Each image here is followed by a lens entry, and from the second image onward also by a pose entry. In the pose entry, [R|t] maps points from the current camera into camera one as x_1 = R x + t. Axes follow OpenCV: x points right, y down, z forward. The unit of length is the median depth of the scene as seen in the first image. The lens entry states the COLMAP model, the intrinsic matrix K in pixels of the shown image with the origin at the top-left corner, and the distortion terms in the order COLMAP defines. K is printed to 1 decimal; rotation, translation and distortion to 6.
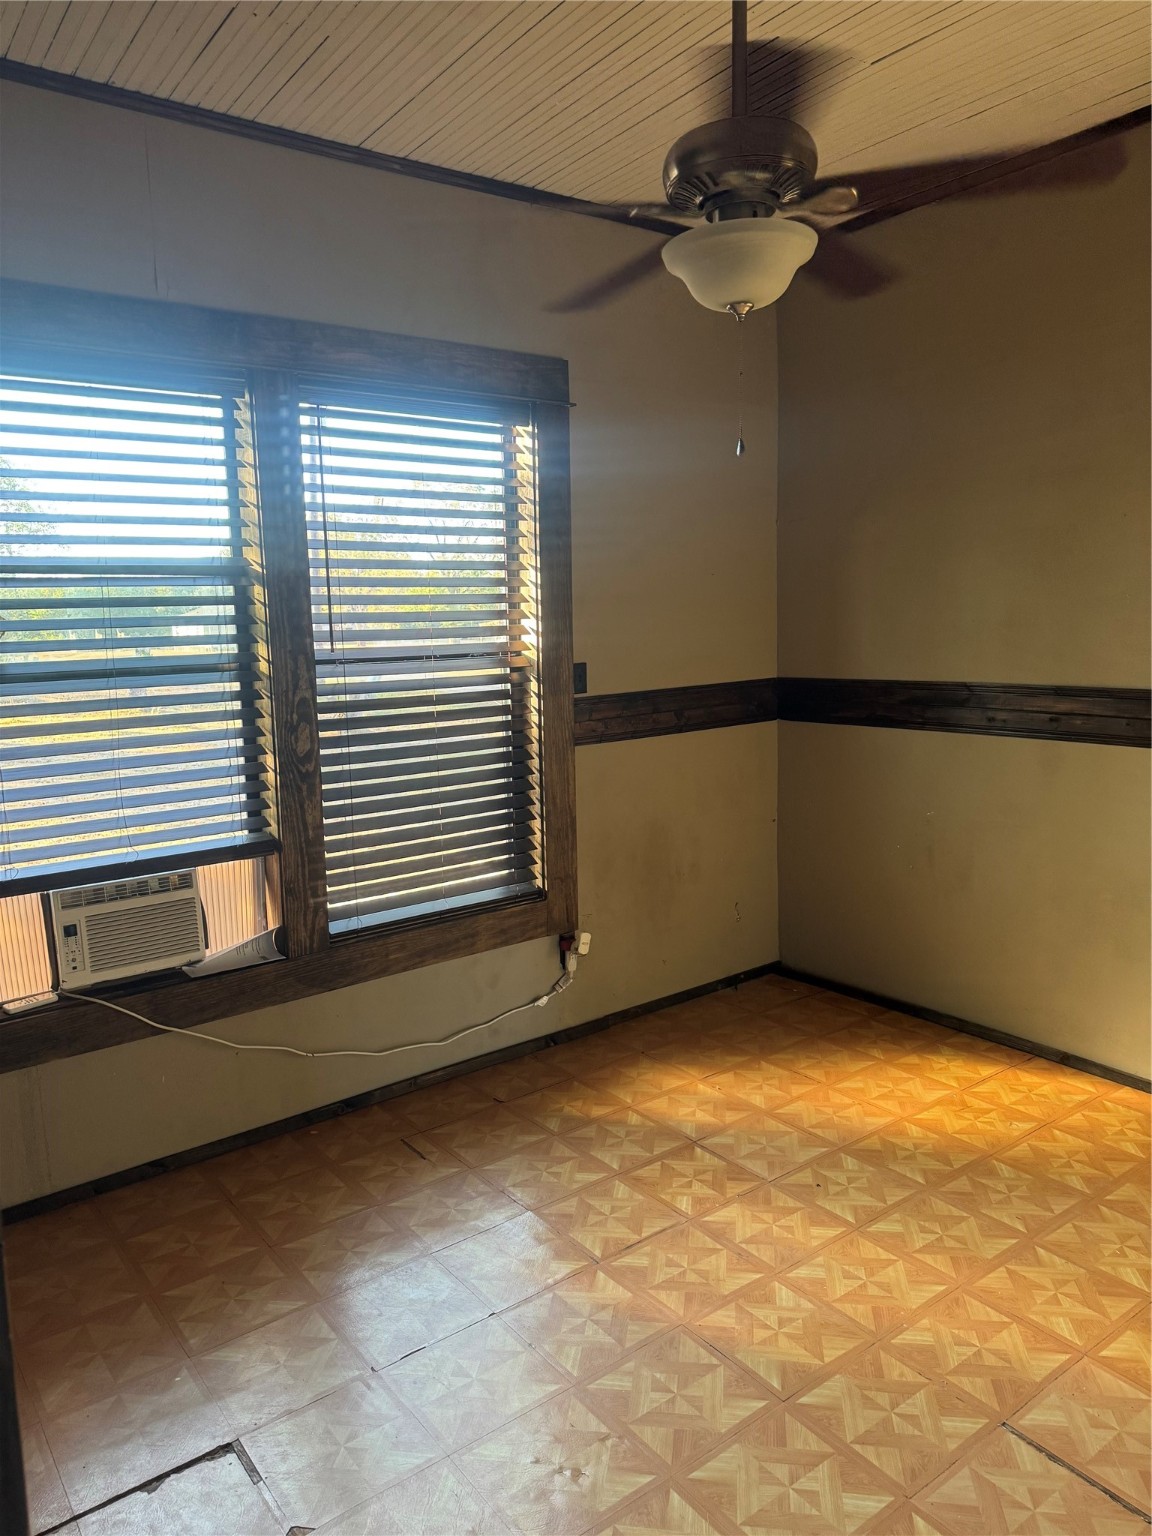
lens RADIAL K [[1092.4, 0, 579.9], [0, 1092.4, 761.6], [0, 0, 1]] dist [0.077113, -0.058411]
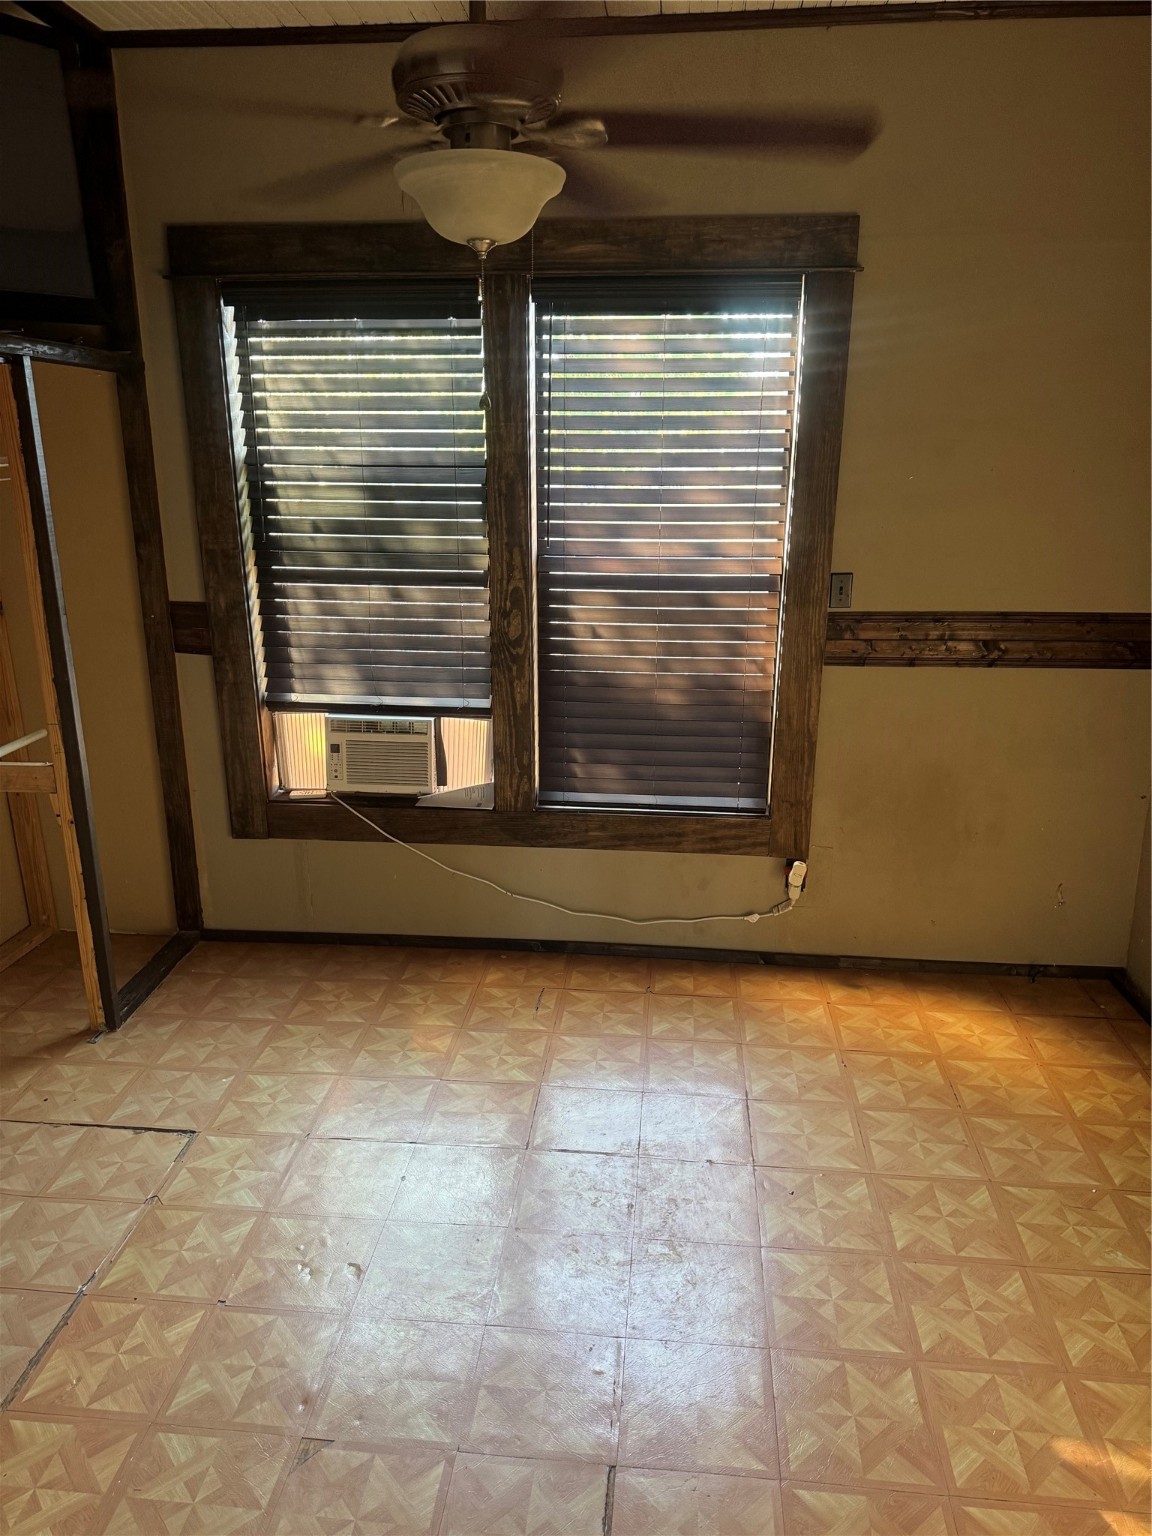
lens RADIAL K [[1092.4, 0, 560.1], [0, 1092.4, 773.1], [0, 0, 1]] dist [0.077113, -0.058411]
pose [[0.732525, 0.227390, -0.641639, 0.533286], [-0.115941, 0.970464, 0.211558, -0.115413], [0.670794, -0.080579, 0.737253, 0.204097]]
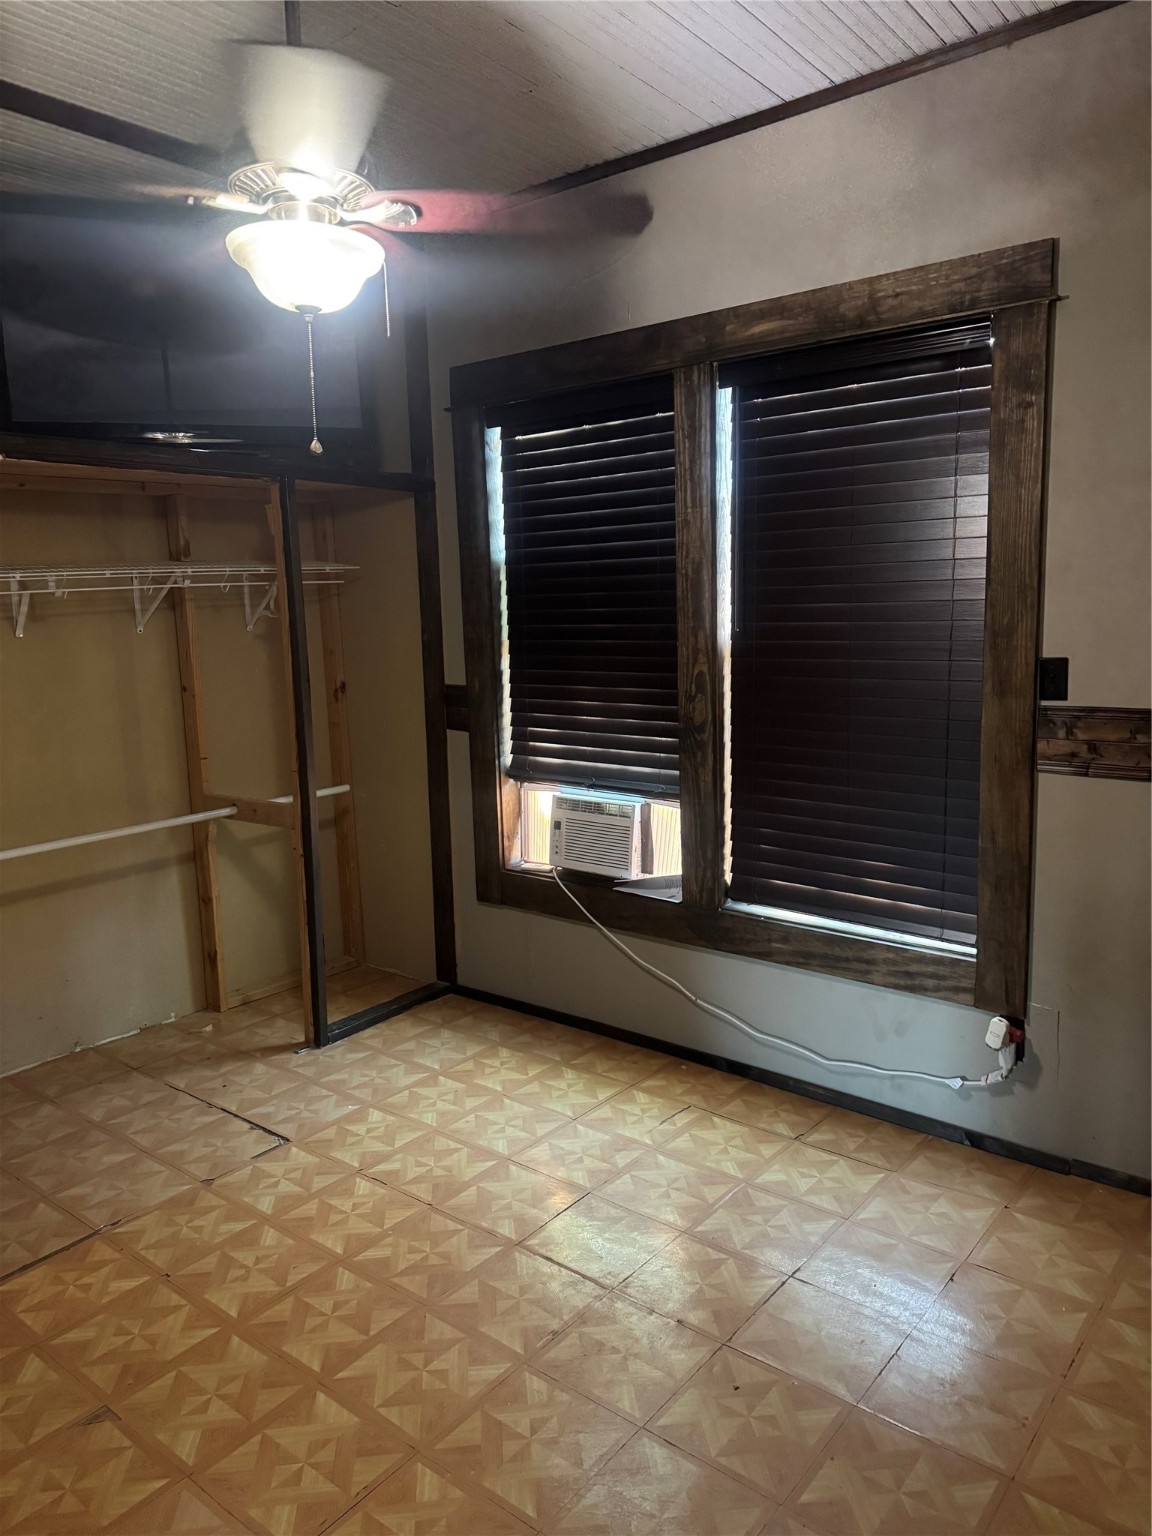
lens RADIAL K [[1092.4, 0, 560.4], [0, 1092.4, 759.7], [0, 0, 1]] dist [0.077113, -0.058411]
pose [[0.239563, 0.166446, -0.956507, 0.754334], [-0.116758, 0.982984, 0.141810, -0.109378], [0.963835, 0.077707, 0.254920, 0.608758]]
